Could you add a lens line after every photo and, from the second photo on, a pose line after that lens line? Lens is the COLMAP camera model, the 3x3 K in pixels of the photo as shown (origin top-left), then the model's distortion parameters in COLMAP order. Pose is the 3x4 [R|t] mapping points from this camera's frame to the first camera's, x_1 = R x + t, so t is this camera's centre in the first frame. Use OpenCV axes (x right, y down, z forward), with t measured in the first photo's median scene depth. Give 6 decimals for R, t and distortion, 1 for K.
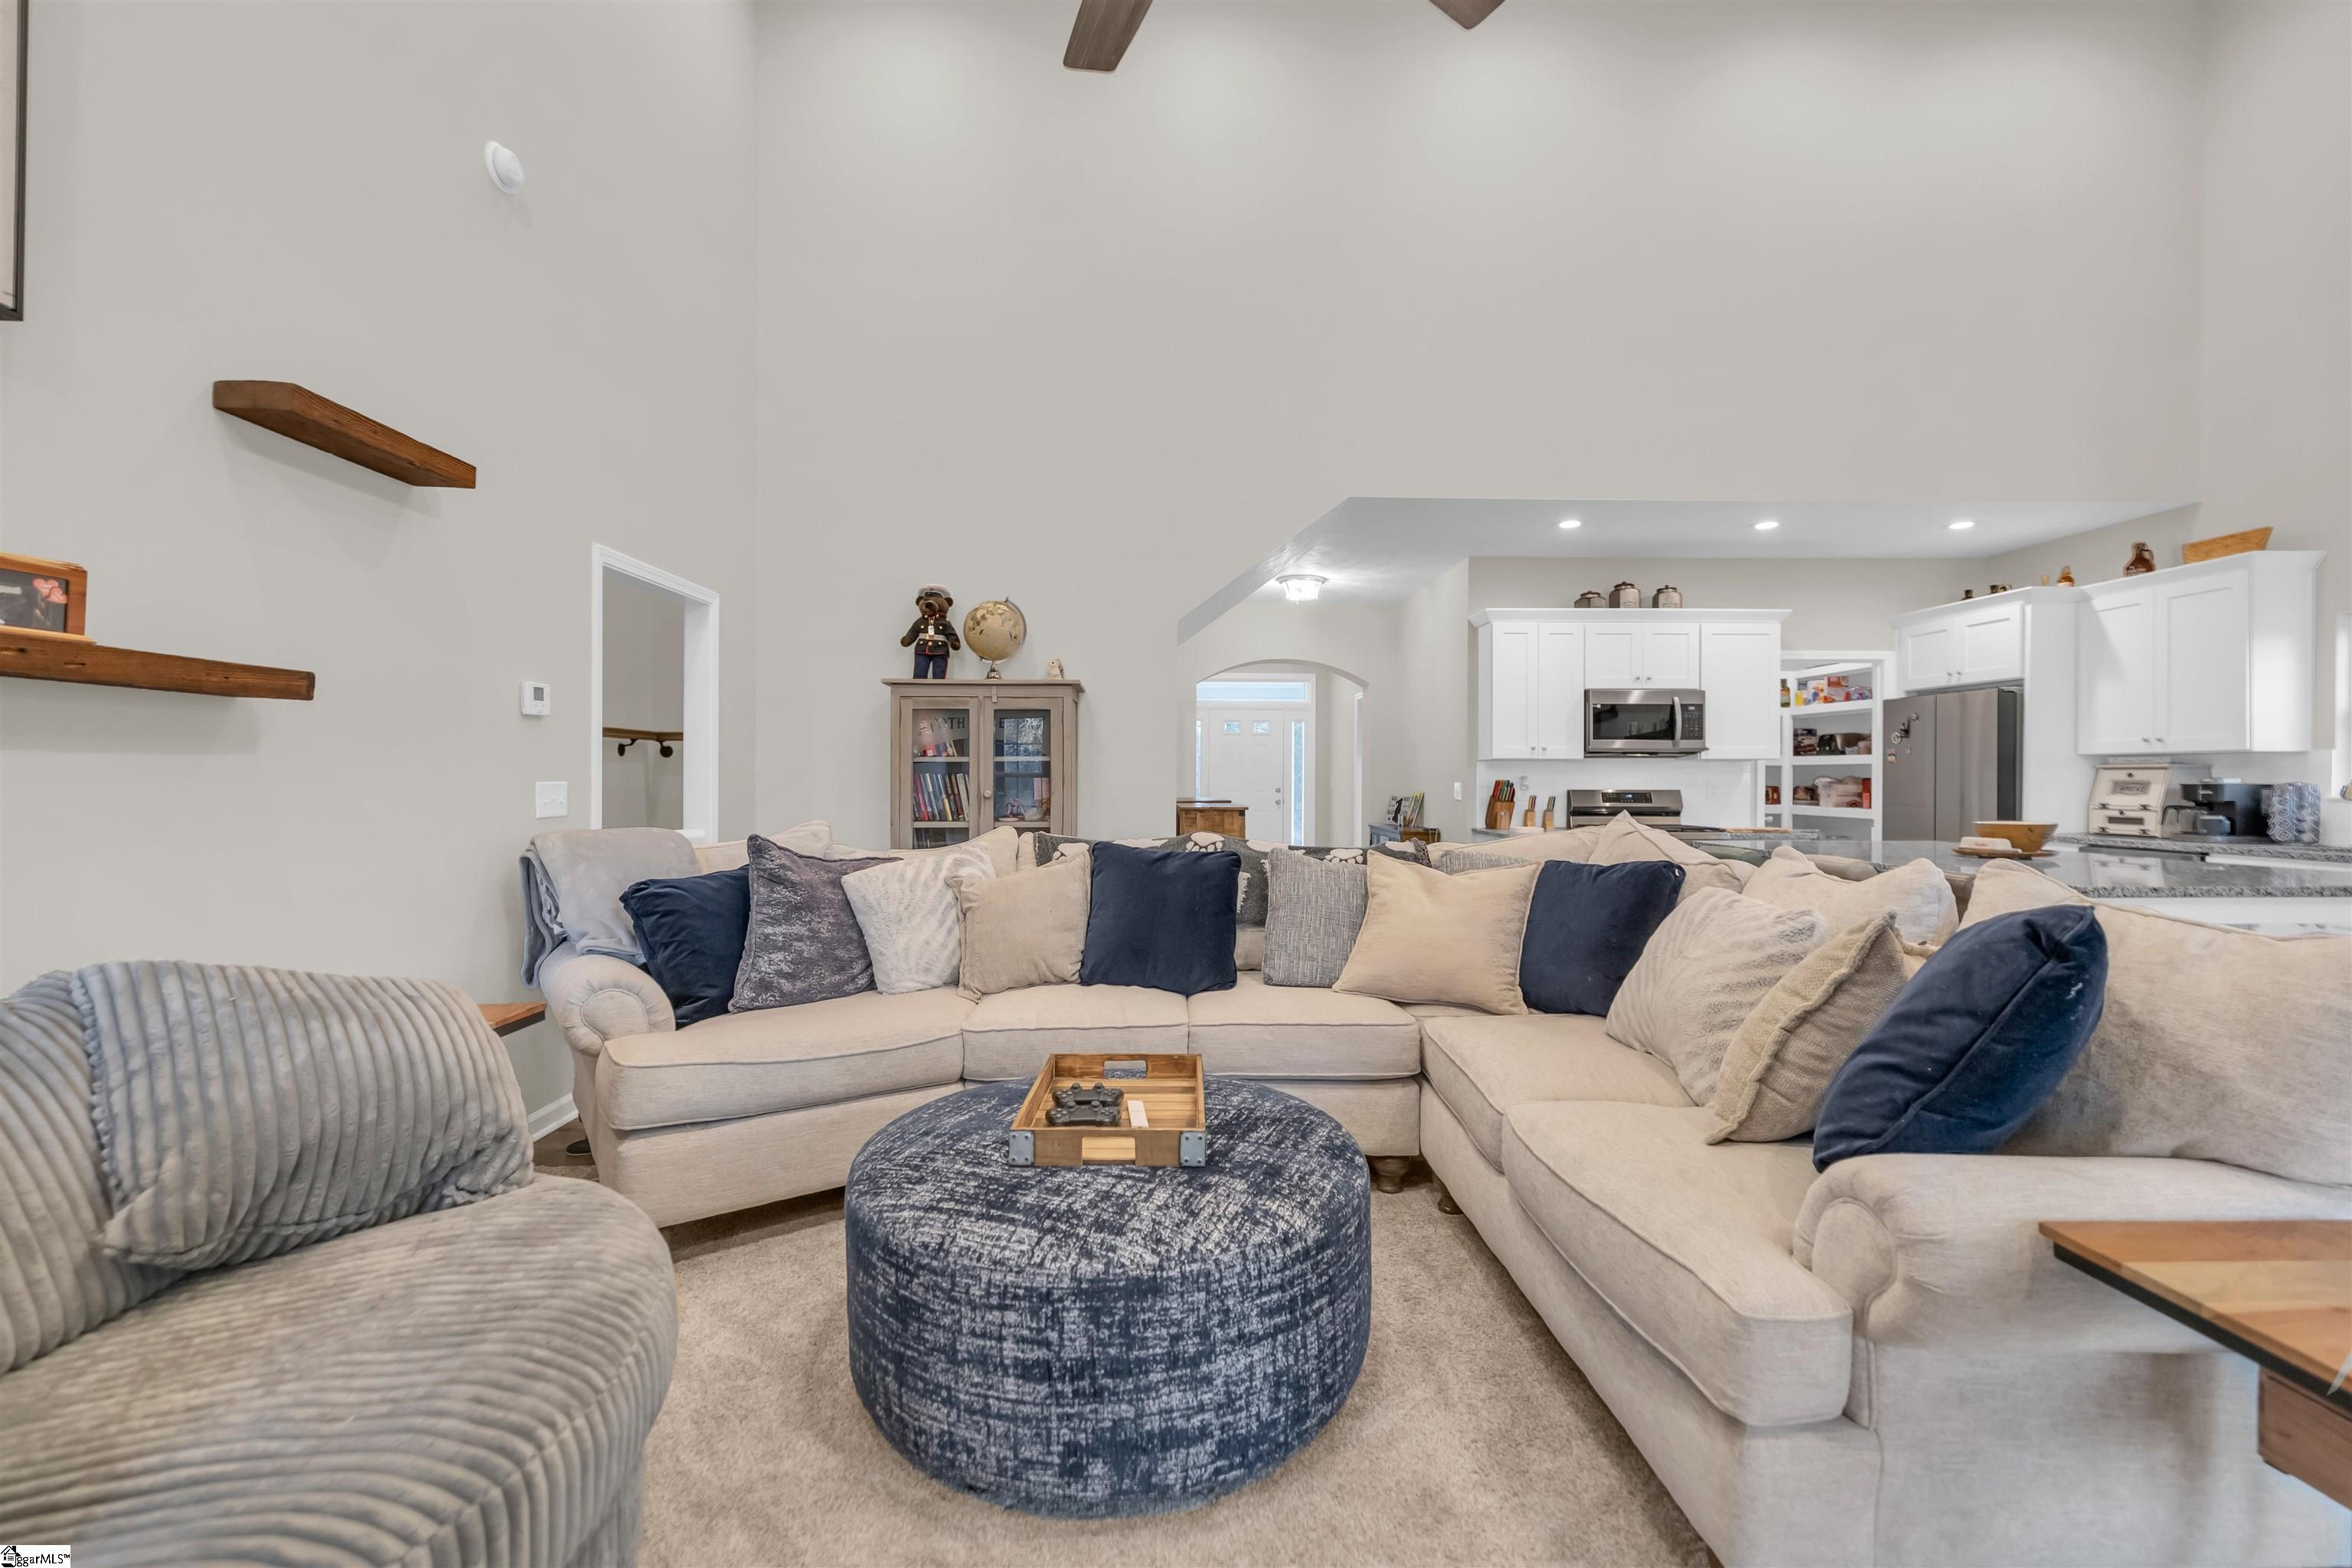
lens RADIAL K [[985.7, 0, 1183.4], [0, 985.7, 776.7], [0, 0, 1]] dist [0.002759, -0.000607]
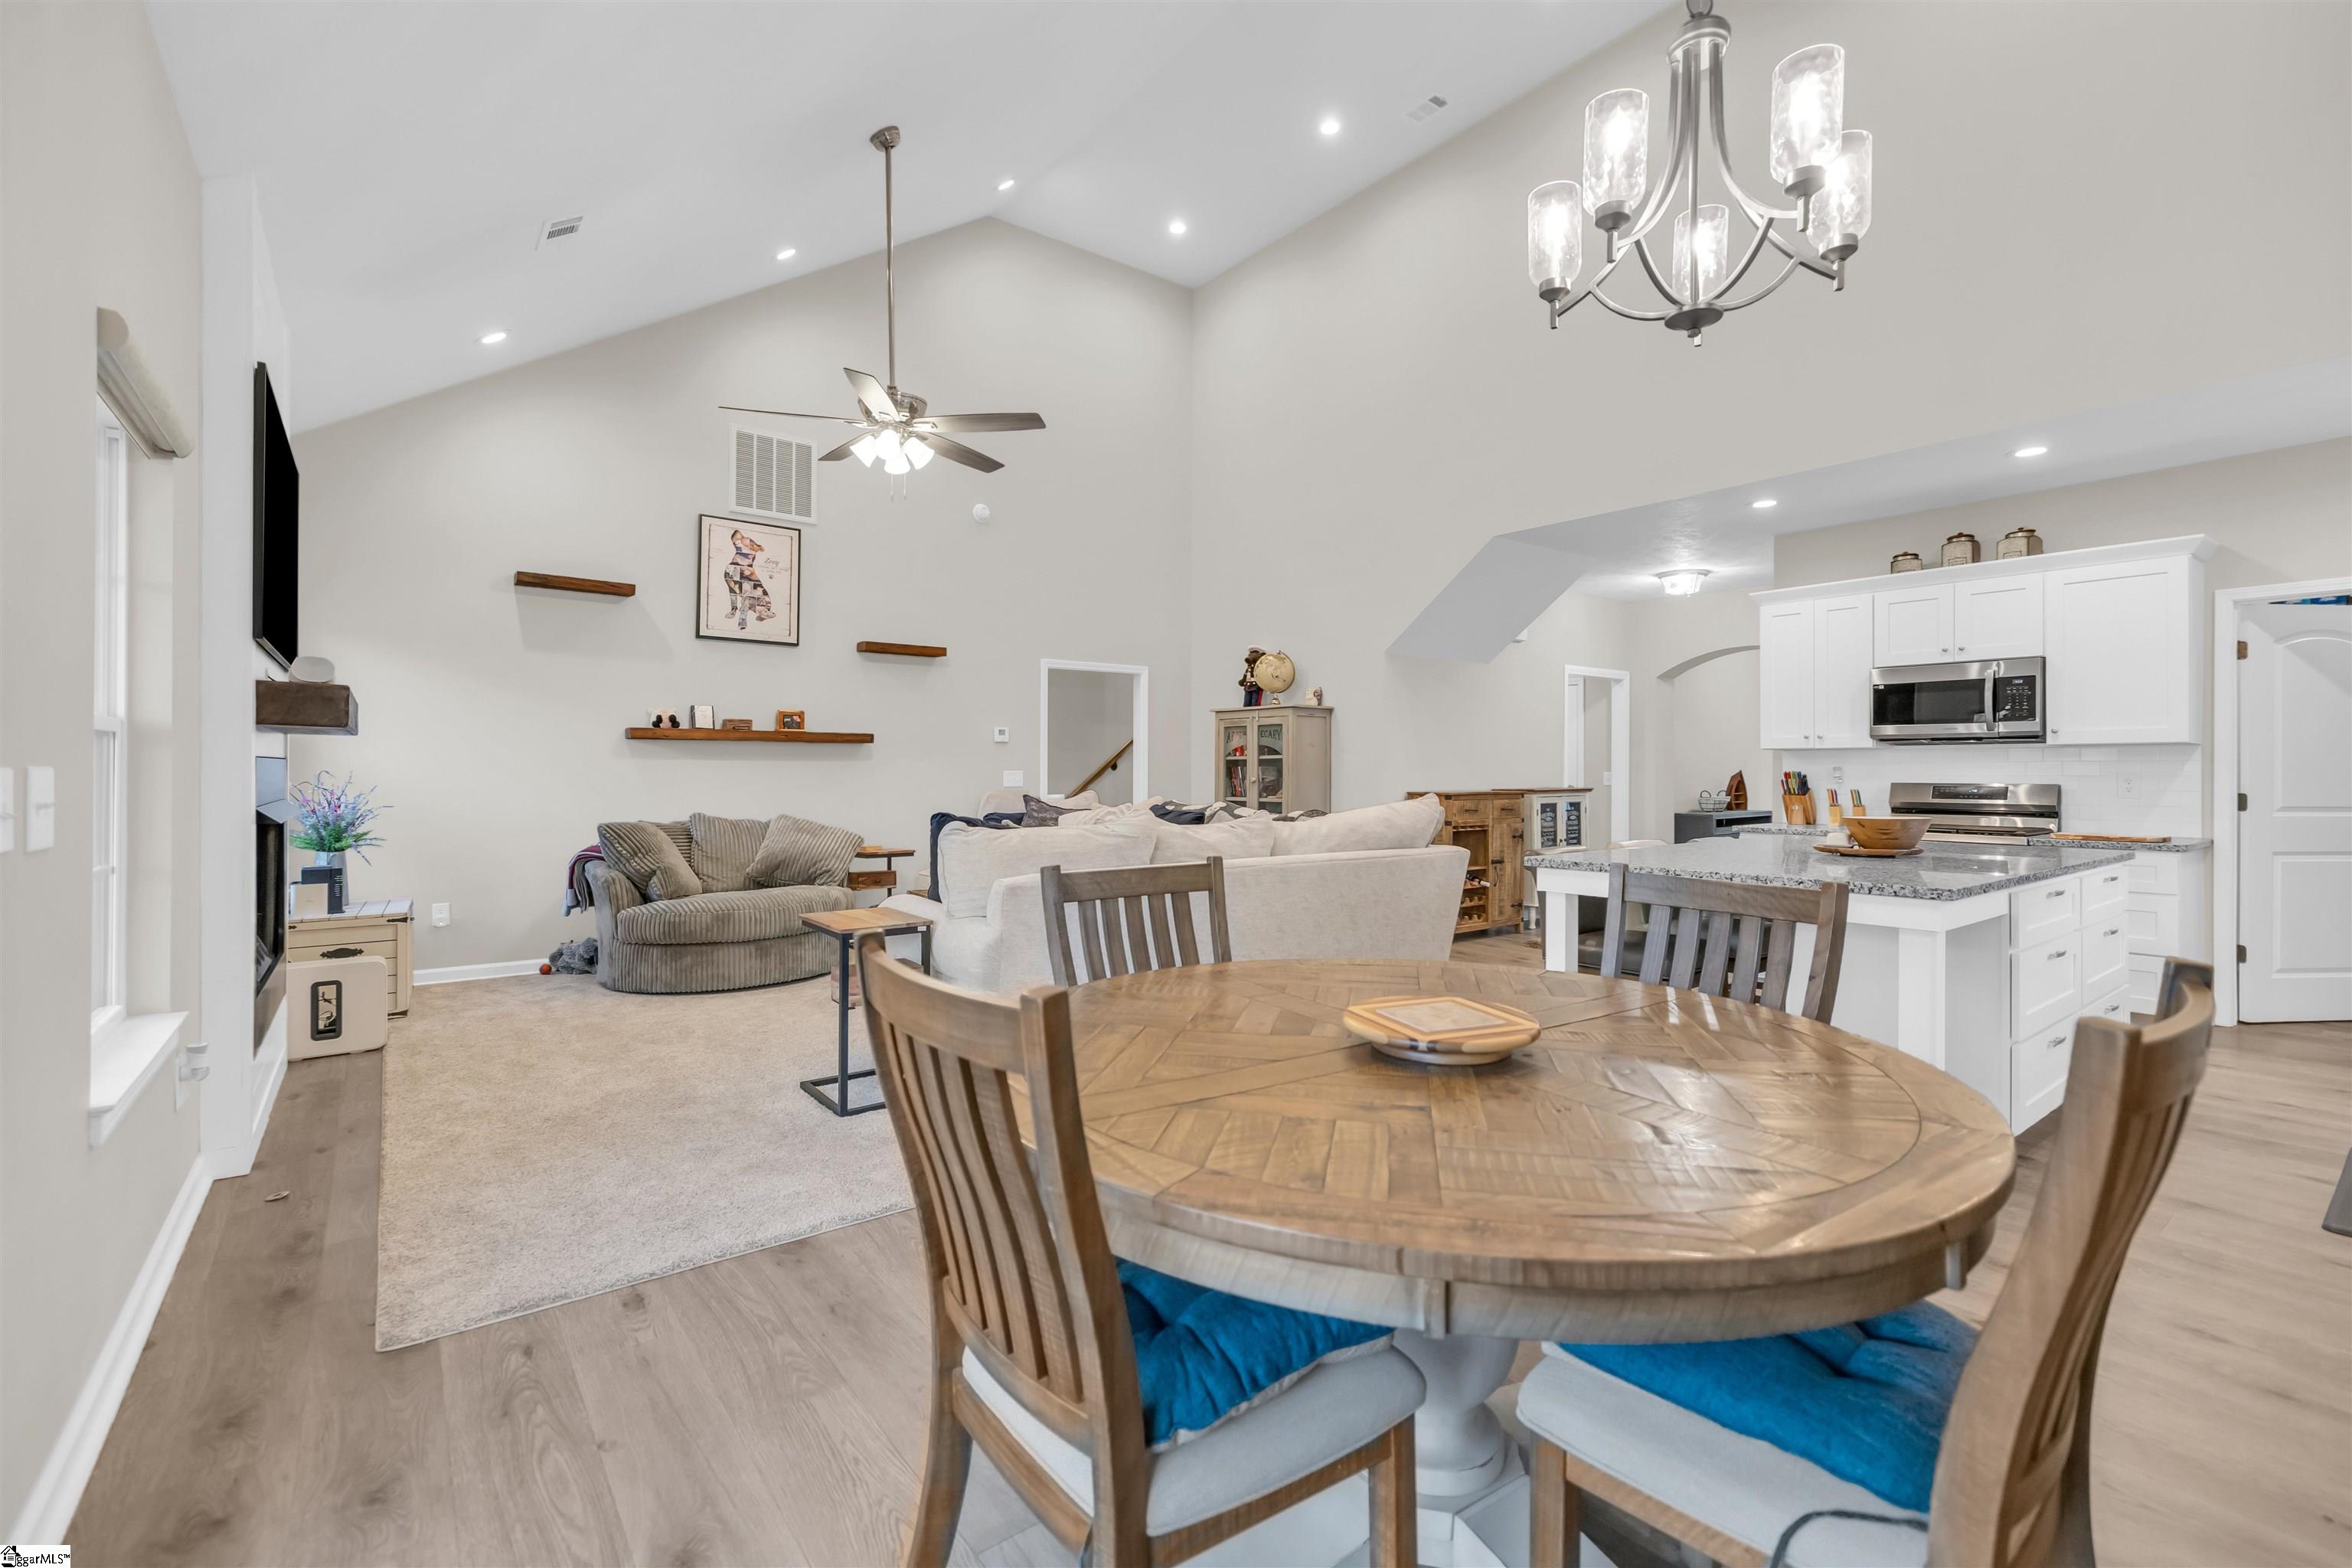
lens RADIAL K [[985.7, 0, 1179.8], [0, 985.7, 772.0], [0, 0, 1]] dist [0.002759, -0.000607]
pose [[0.604039, -0.000147, -0.796954, 1.688358], [-0.000353, 1.000000, -0.000452, 0.010882], [0.796954, 0.000554, 0.604039, -0.066870]]
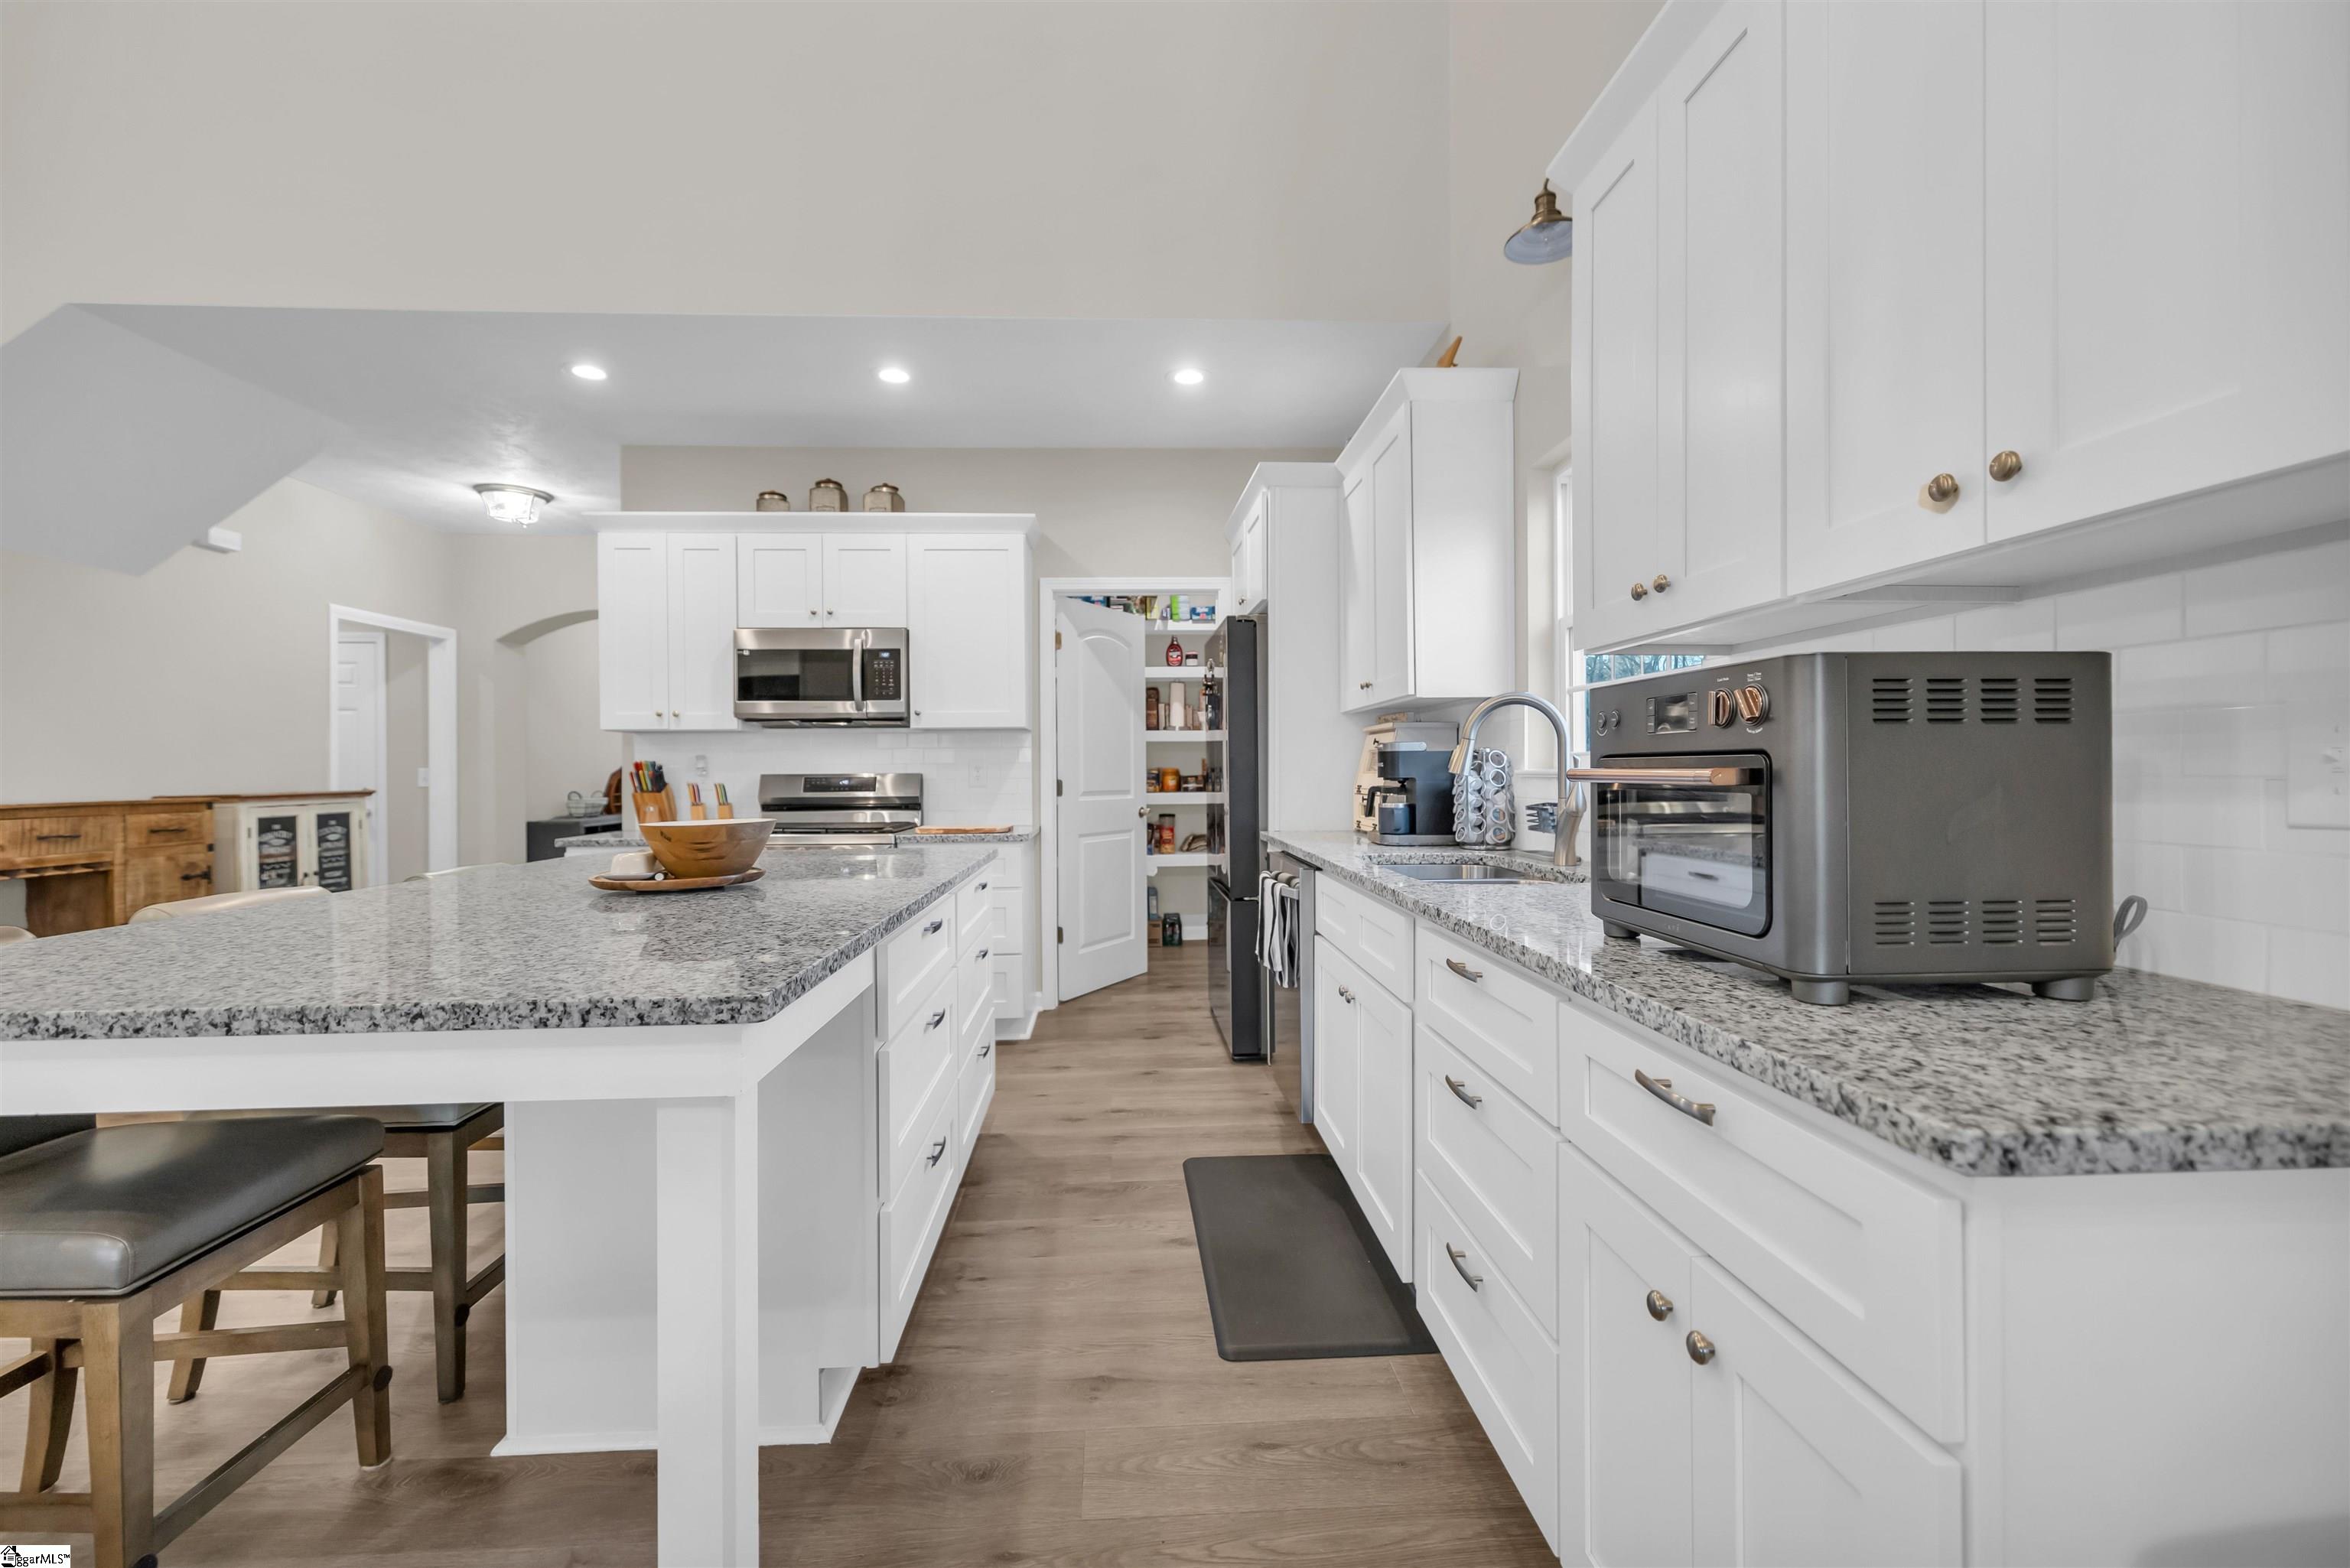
lens RADIAL K [[984.8, 0, 1192.5], [0, 984.8, 775.0], [0, 0, 1]] dist [0.002759, -0.000607]
pose [[0.996492, -0.008500, 0.083250, 1.528316], [0.008206, 0.999959, 0.003875, 0.032893], [-0.083280, -0.003178, 0.996521, 0.656233]]
